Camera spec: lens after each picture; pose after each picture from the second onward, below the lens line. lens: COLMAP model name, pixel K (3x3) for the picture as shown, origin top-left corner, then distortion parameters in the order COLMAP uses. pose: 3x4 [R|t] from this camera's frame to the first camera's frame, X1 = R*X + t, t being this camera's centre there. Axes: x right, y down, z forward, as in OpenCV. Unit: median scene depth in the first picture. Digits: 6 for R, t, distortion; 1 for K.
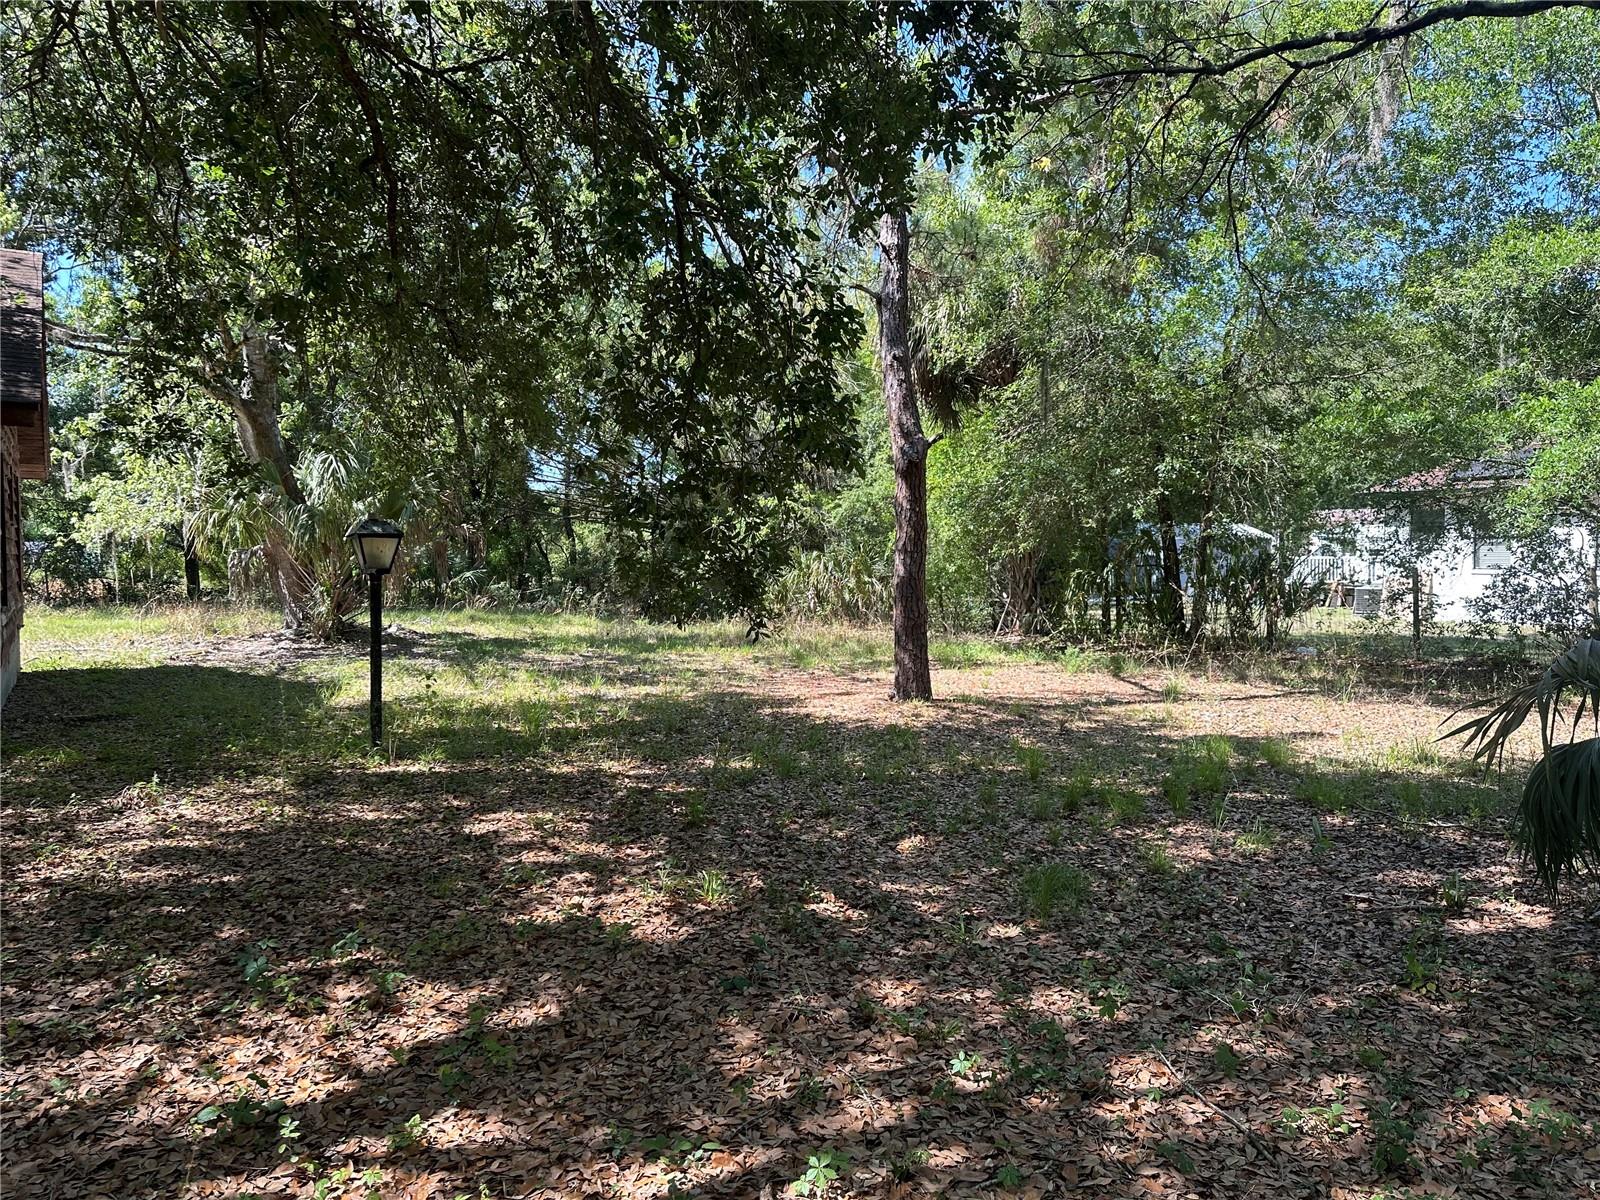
lens RADIAL K [[1067.7, 0, 802.2], [0, 1067.7, 607.0], [0, 0, 1]] dist [-0.005544, -0.023222]
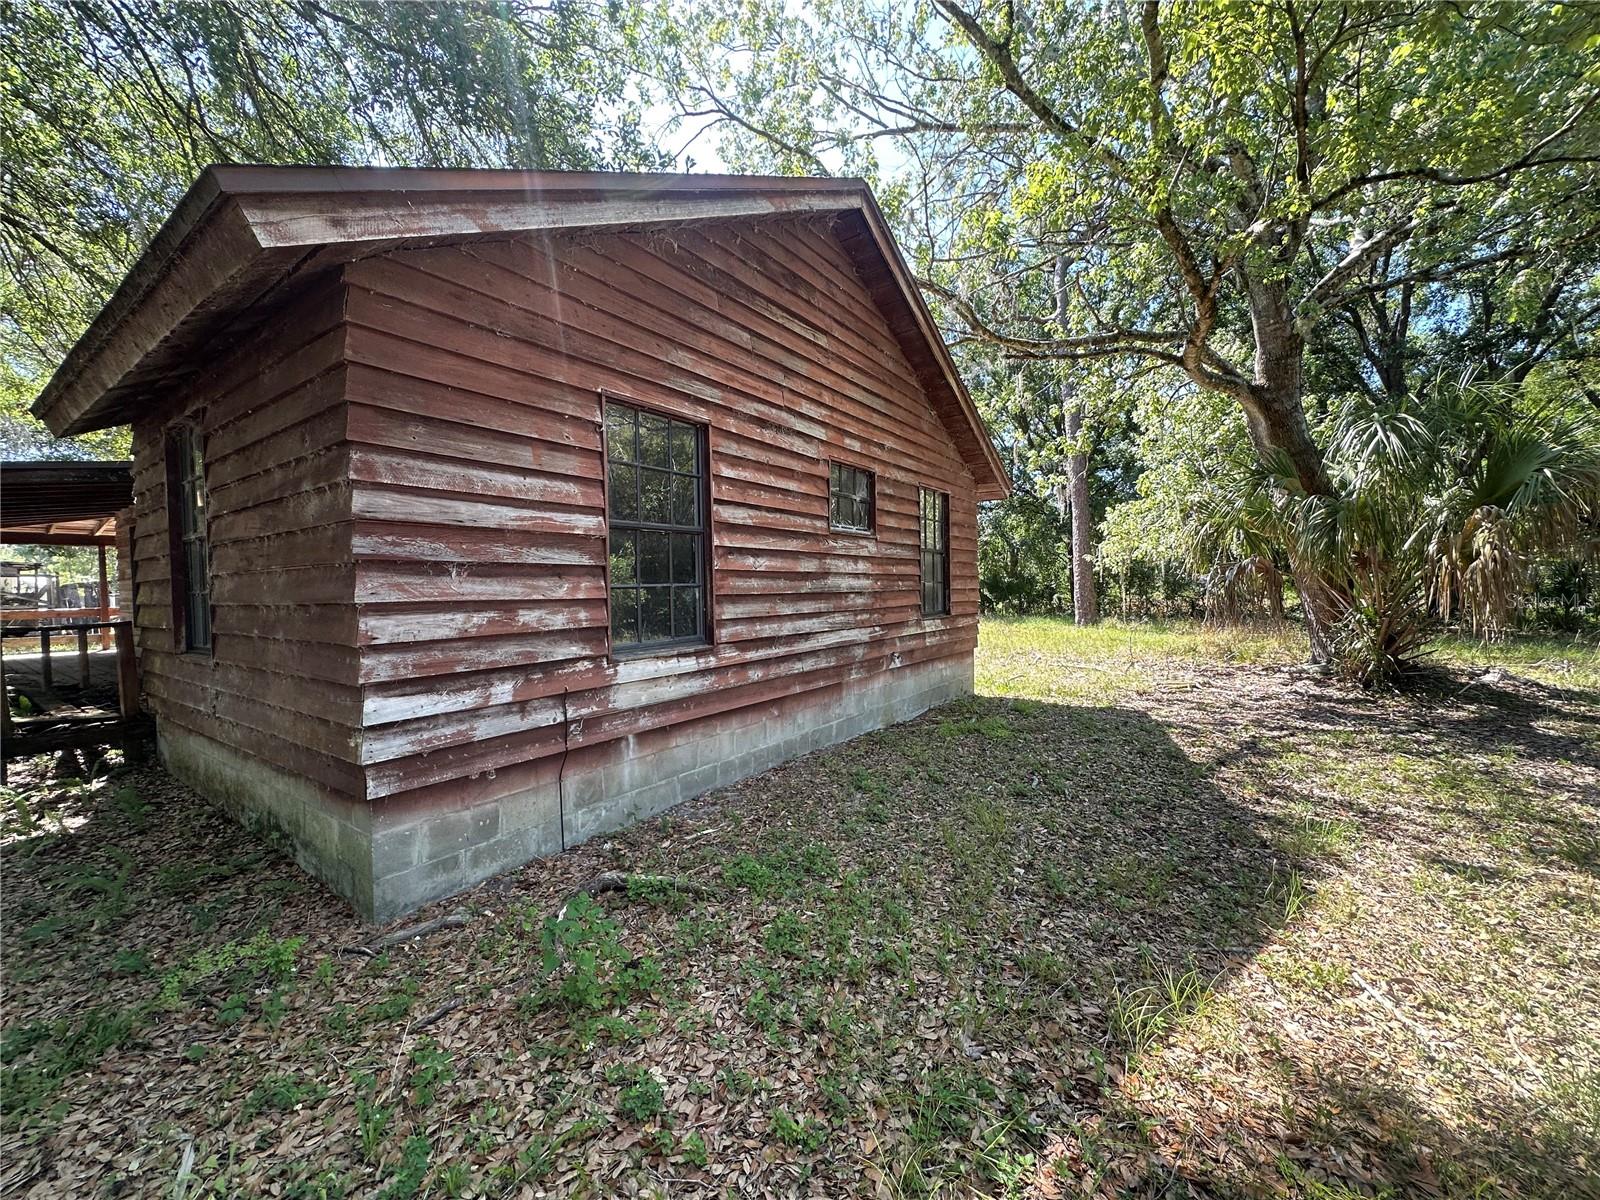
lens RADIAL K [[648.5, 0, 802.8], [0, 648.5, 601.7], [0, 0, 1]] dist [0.000324, 0.000105]
pose [[0.371732, 0.020192, -0.928120, -0.175553], [-0.030460, 0.999490, 0.009545, -0.020064], [0.927840, 0.024722, 0.372158, 0.467533]]
